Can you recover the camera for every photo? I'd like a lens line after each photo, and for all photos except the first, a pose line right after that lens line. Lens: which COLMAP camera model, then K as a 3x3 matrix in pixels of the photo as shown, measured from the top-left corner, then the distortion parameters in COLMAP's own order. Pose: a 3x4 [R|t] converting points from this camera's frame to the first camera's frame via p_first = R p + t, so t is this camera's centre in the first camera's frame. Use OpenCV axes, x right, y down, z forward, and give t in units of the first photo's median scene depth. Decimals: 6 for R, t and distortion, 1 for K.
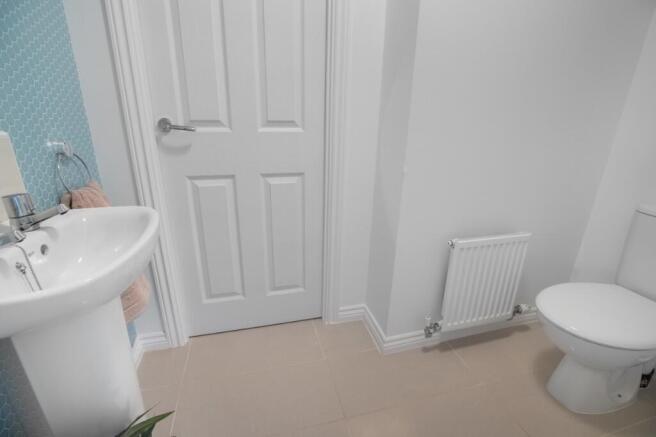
lens RADIAL K [[320.9, 0, 353.8], [0, 320.9, 188.9], [0, 0, 1]] dist [-0.000212, 0.015277]
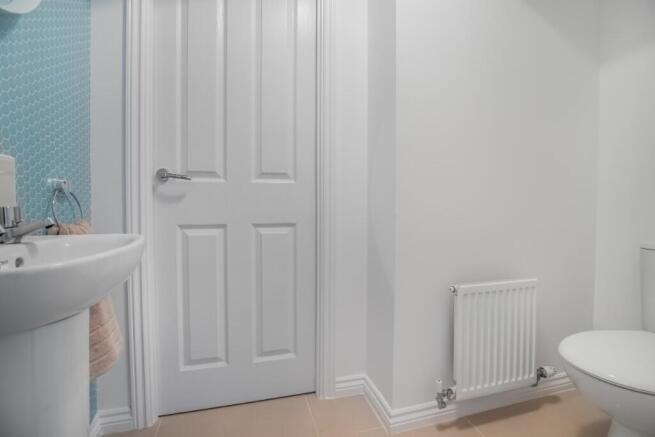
lens RADIAL K [[314.0, 0, 342.0], [0, 314.0, 200.4], [0, 0, 1]] dist [0.009920, 0.000247]
pose [[0.999162, -0.040853, -0.002423, -0.006654], [0.038385, 0.956032, -0.290739, 0.174482], [0.014194, 0.290402, 0.956799, 0.047029]]
